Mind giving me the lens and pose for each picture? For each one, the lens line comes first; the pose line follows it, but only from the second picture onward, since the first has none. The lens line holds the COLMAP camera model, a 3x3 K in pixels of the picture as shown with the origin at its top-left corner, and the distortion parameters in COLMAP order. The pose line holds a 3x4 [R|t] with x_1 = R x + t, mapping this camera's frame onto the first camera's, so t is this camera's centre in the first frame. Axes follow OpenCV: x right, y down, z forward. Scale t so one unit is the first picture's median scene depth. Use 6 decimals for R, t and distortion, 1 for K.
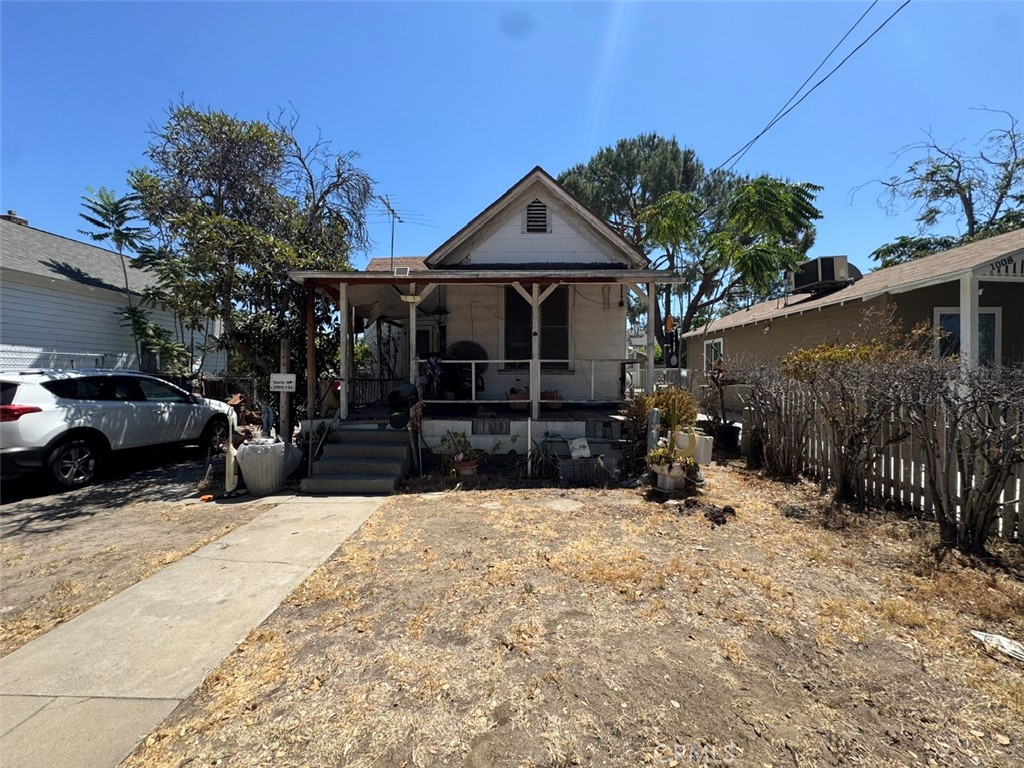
lens RADIAL K [[410.2, 0, 512.0], [0, 410.2, 384.0], [0, 0, 1]] dist [-0.003911, -0.000330]
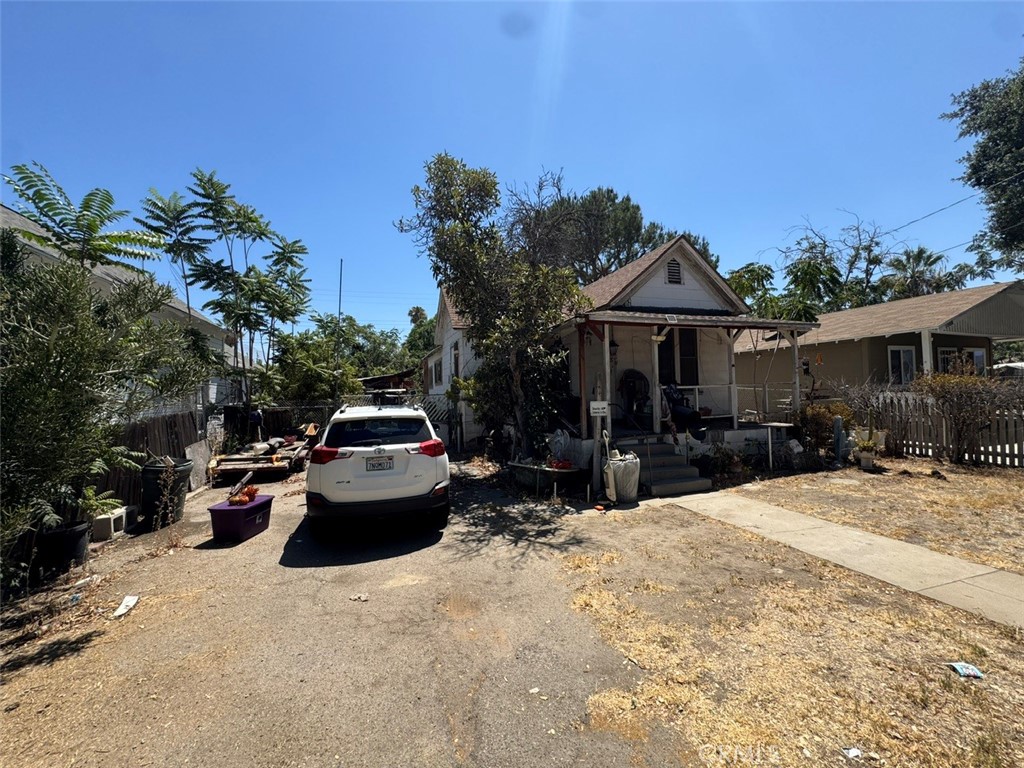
lens RADIAL K [[410.2, 0, 510.4], [0, 410.2, 385.3], [0, 0, 1]] dist [-0.003911, -0.000330]
pose [[0.948978, -0.019538, 0.314736, -1.166765], [0.031380, 0.998976, -0.032600, -0.039994], [-0.313777, 0.040813, 0.948619, -0.051247]]
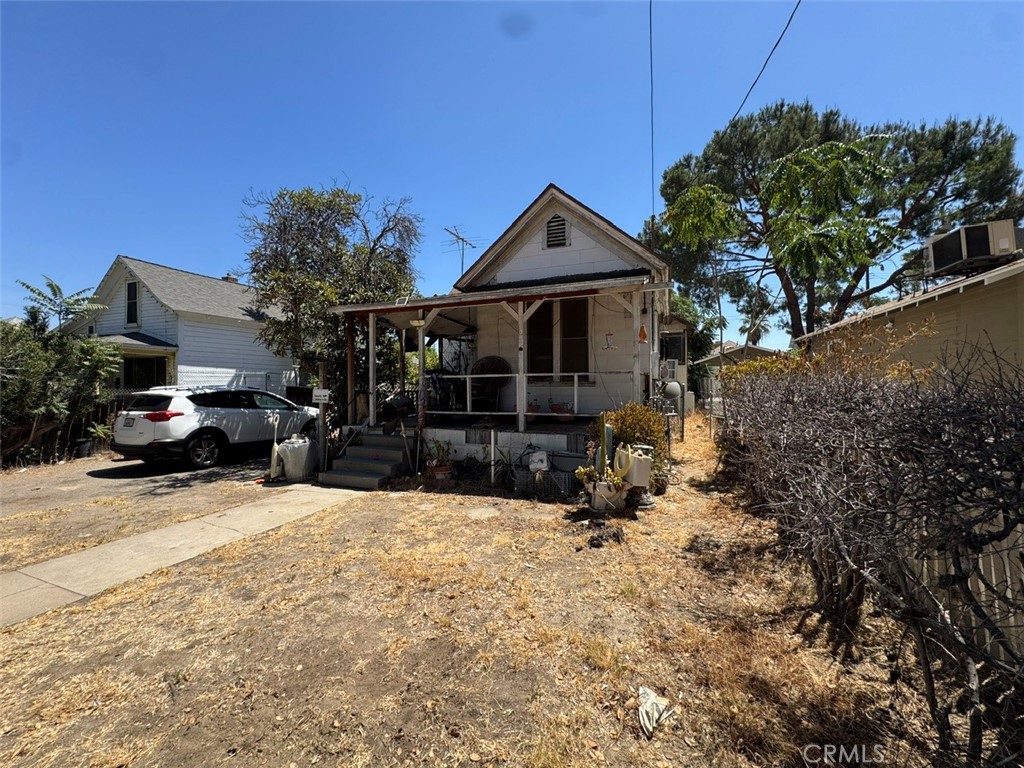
lens RADIAL K [[410.2, 0, 513.3], [0, 410.2, 386.6], [0, 0, 1]] dist [-0.003911, -0.000330]
pose [[0.935707, -0.005359, -0.352738, 0.444588], [0.001137, 0.999925, -0.012176, -0.016022], [0.352777, 0.010992, 0.935643, 0.019256]]
